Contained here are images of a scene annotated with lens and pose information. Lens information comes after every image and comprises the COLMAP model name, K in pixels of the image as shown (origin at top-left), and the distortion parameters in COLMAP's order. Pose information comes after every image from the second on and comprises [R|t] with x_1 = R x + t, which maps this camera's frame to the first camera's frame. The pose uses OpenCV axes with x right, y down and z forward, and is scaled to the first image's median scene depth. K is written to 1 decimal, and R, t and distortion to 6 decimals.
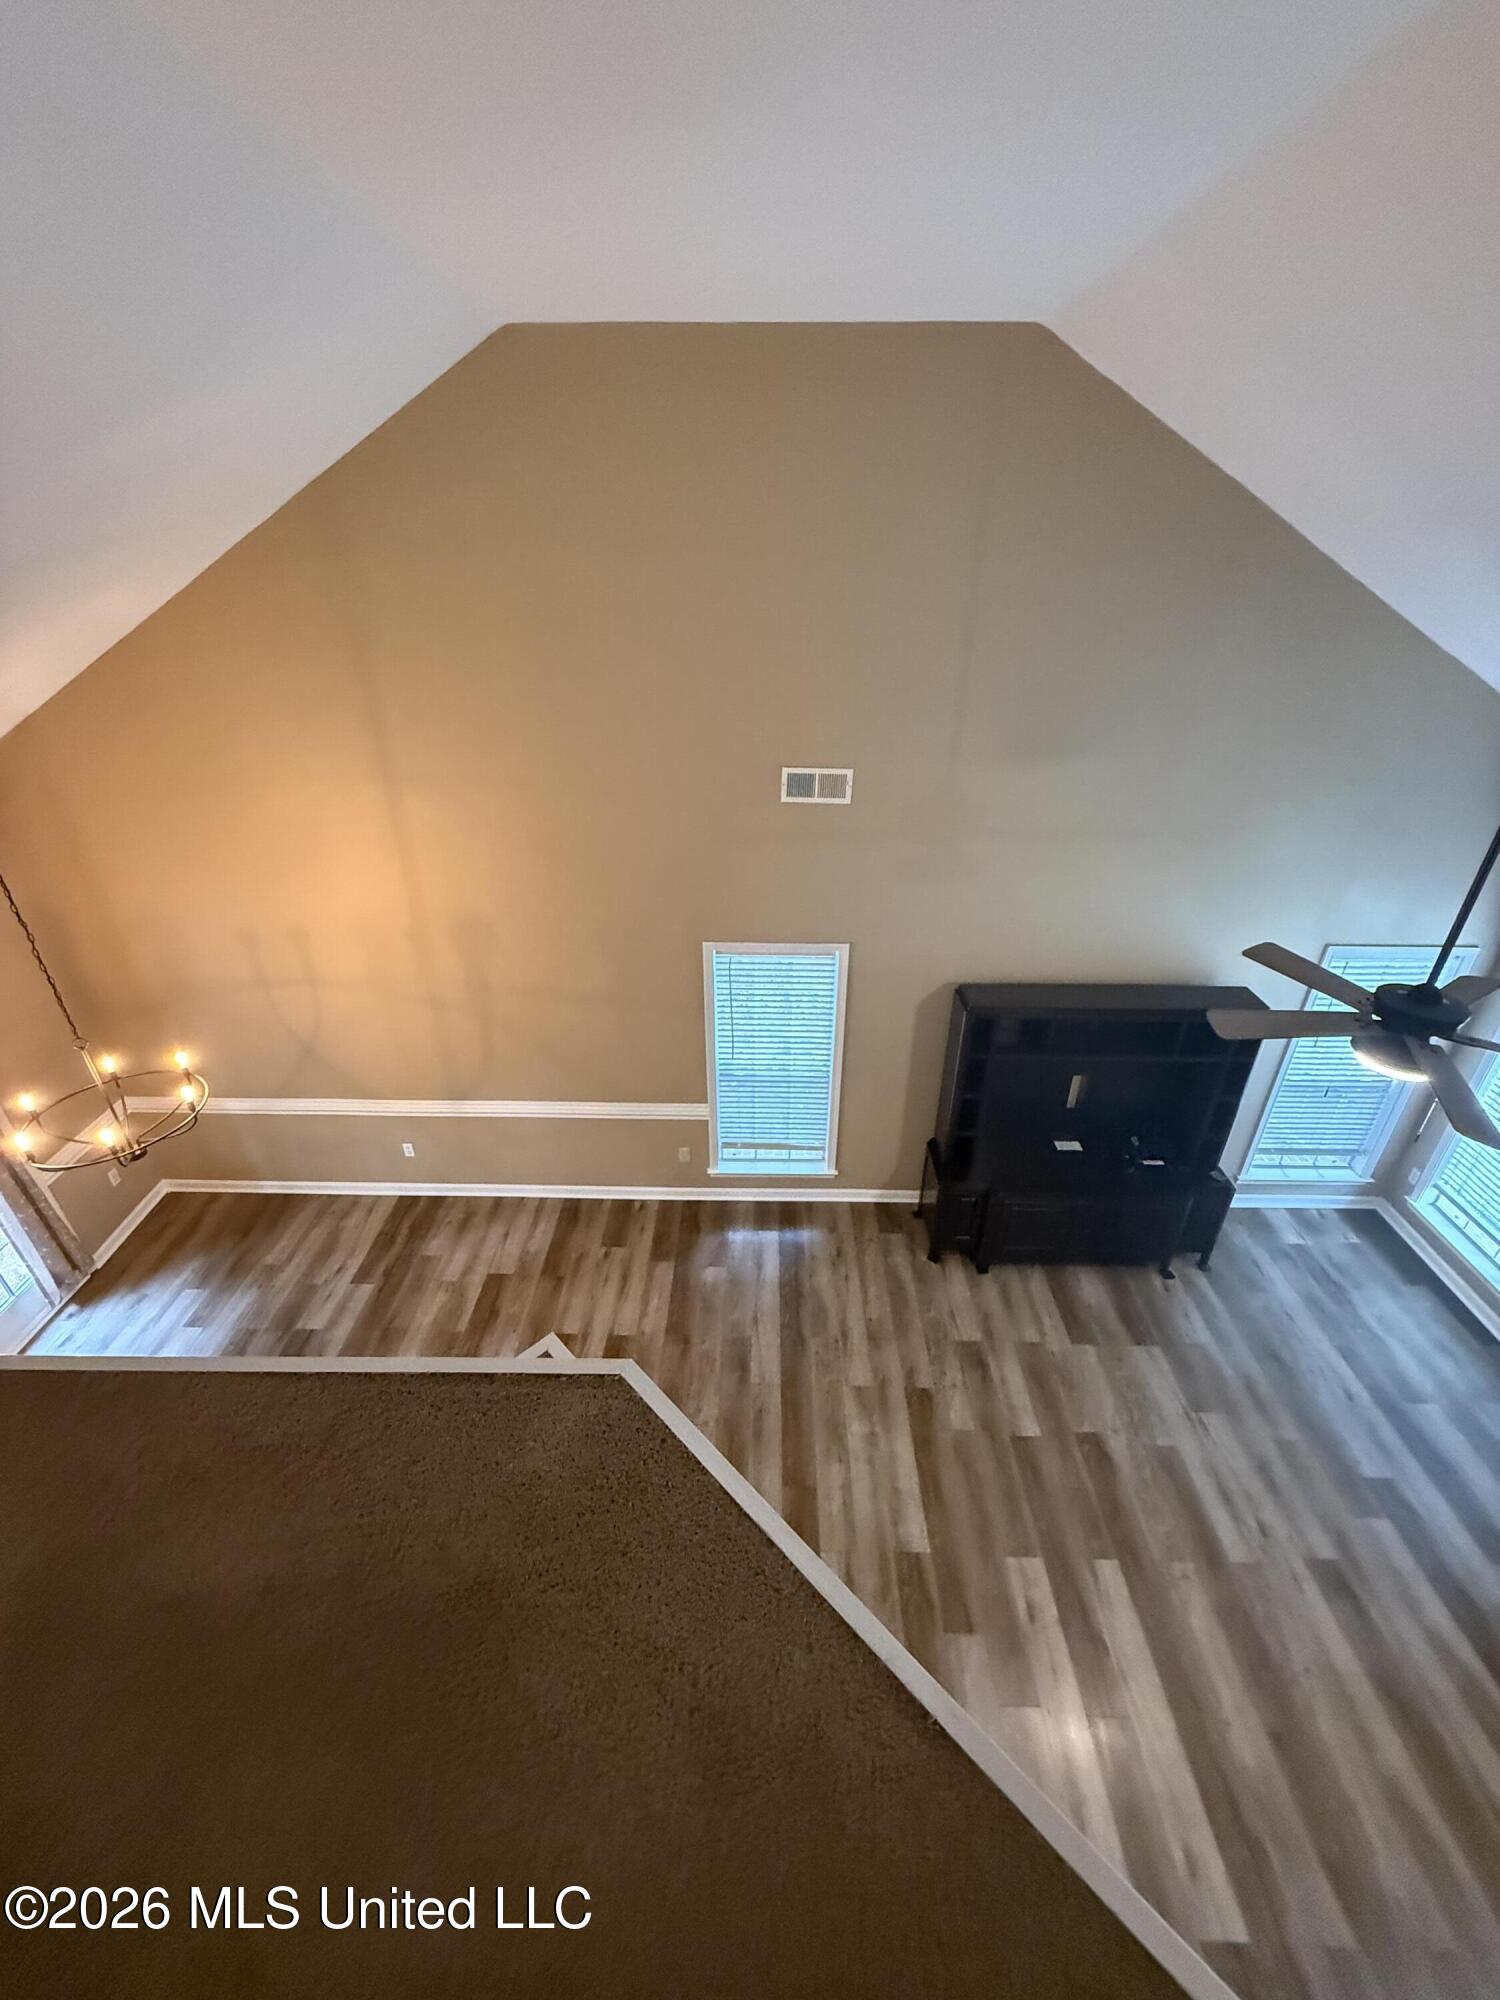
lens RADIAL K [[798.1, 0, 757.6], [0, 798.1, 991.4], [0, 0, 1]] dist [0.000527, 0.001373]
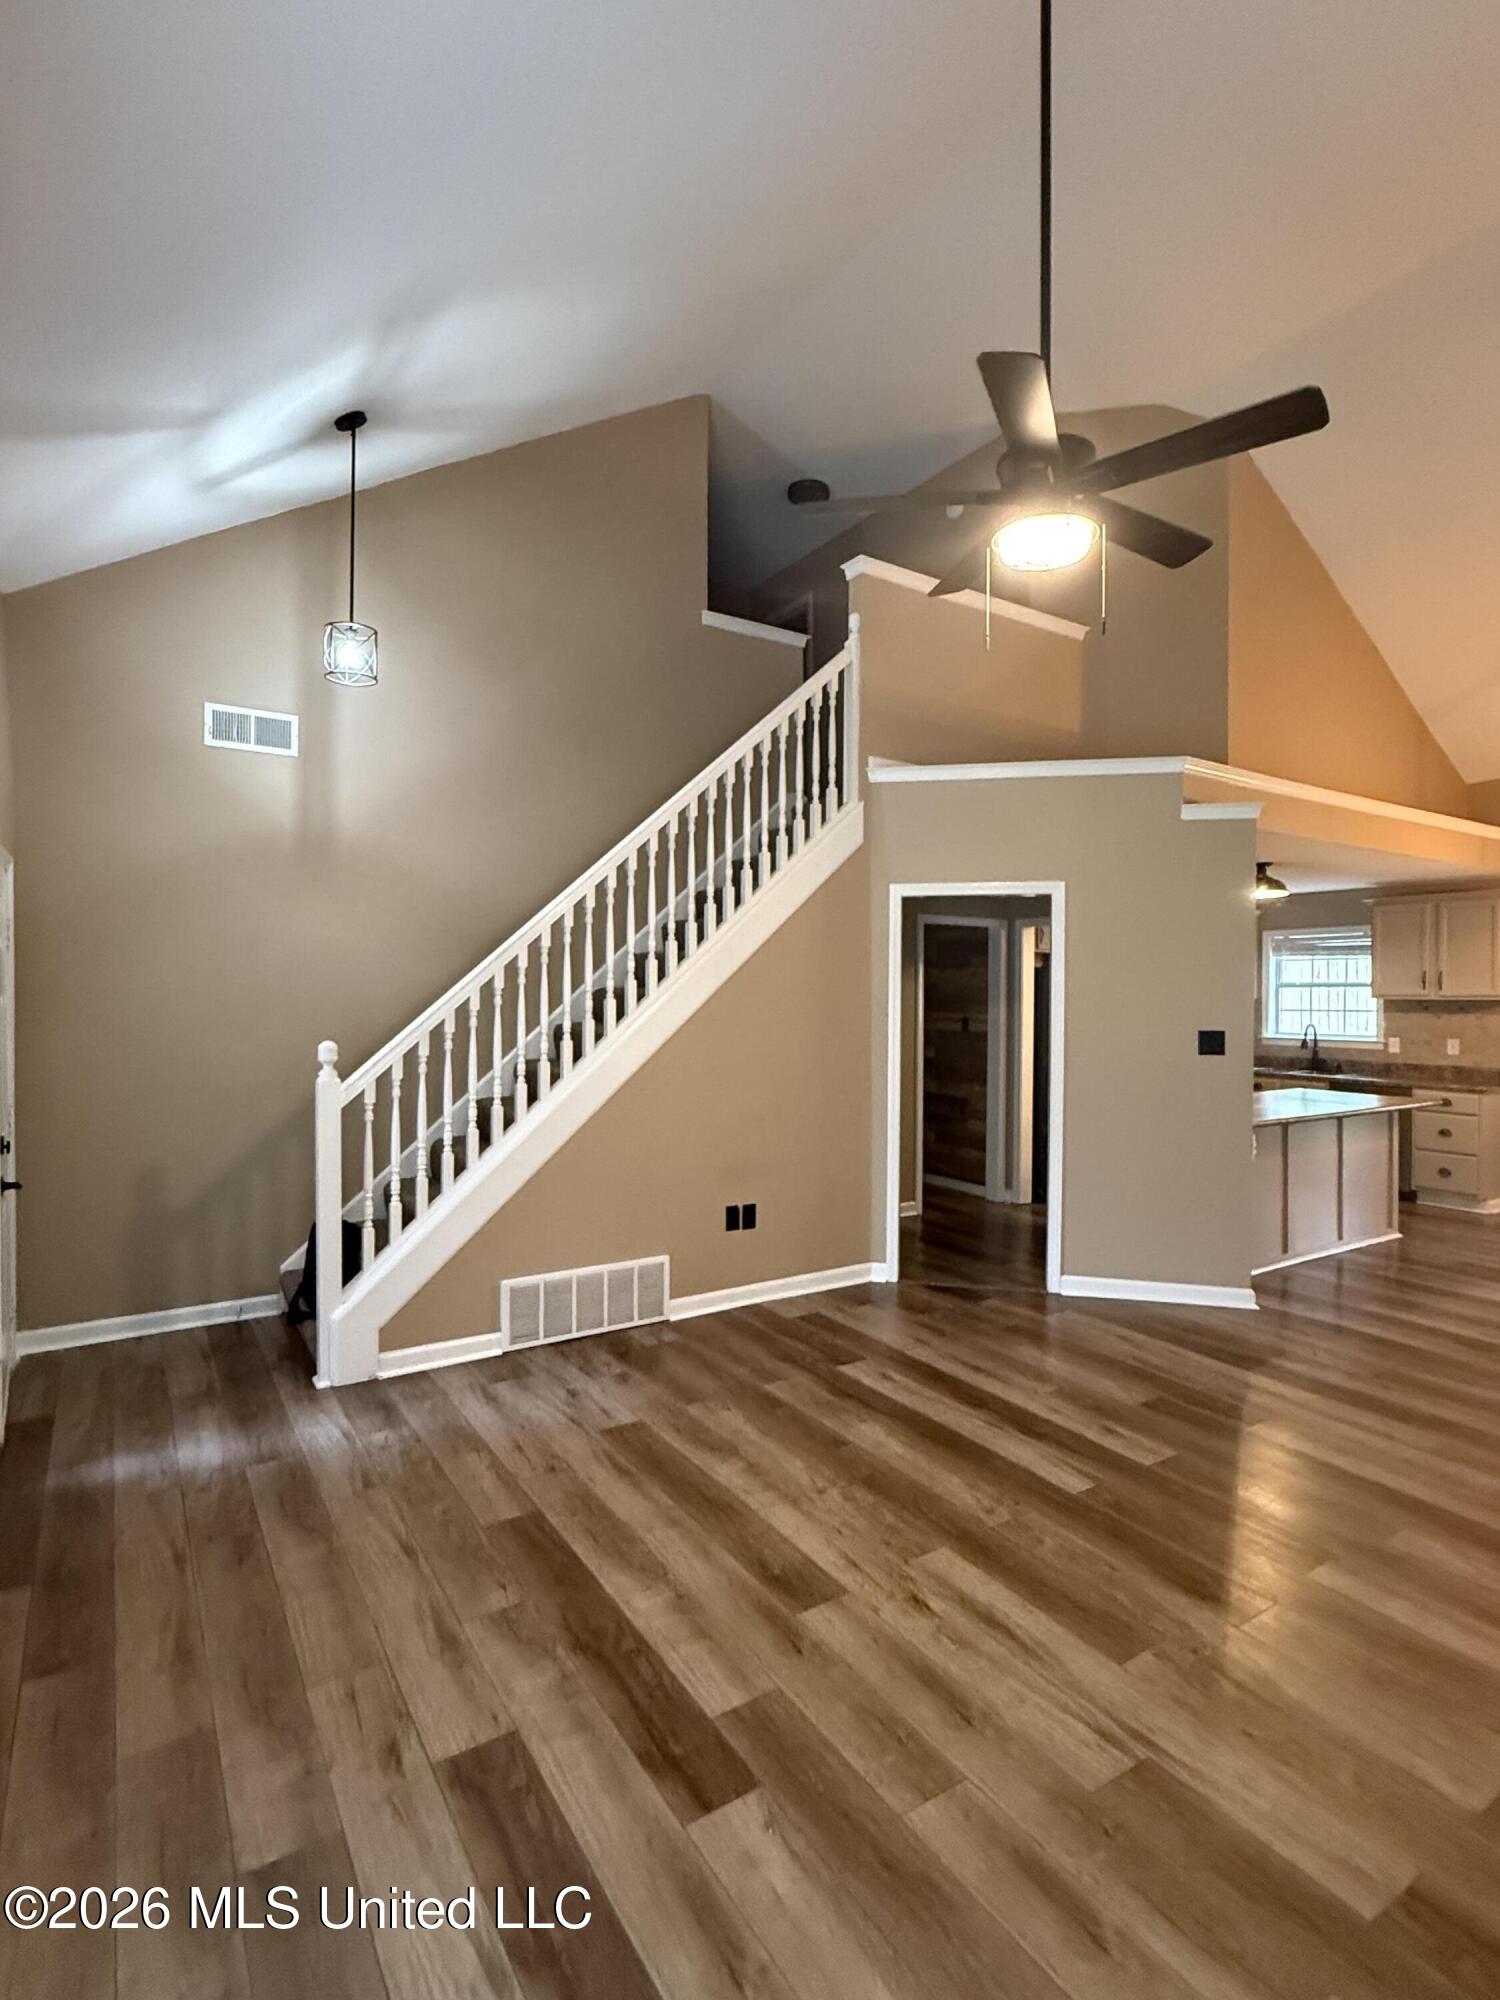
lens RADIAL K [[990.7, 0, 746.0], [0, 990.7, 1007.1], [0, 0, 1]] dist [-0.006464, 0.000673]
pose [[-0.831529, 0.000442, -0.555481, 1.086738], [-0.269829, 0.873772, 0.404617, 0.114927], [0.485543, 0.486336, -0.726447, 1.233451]]
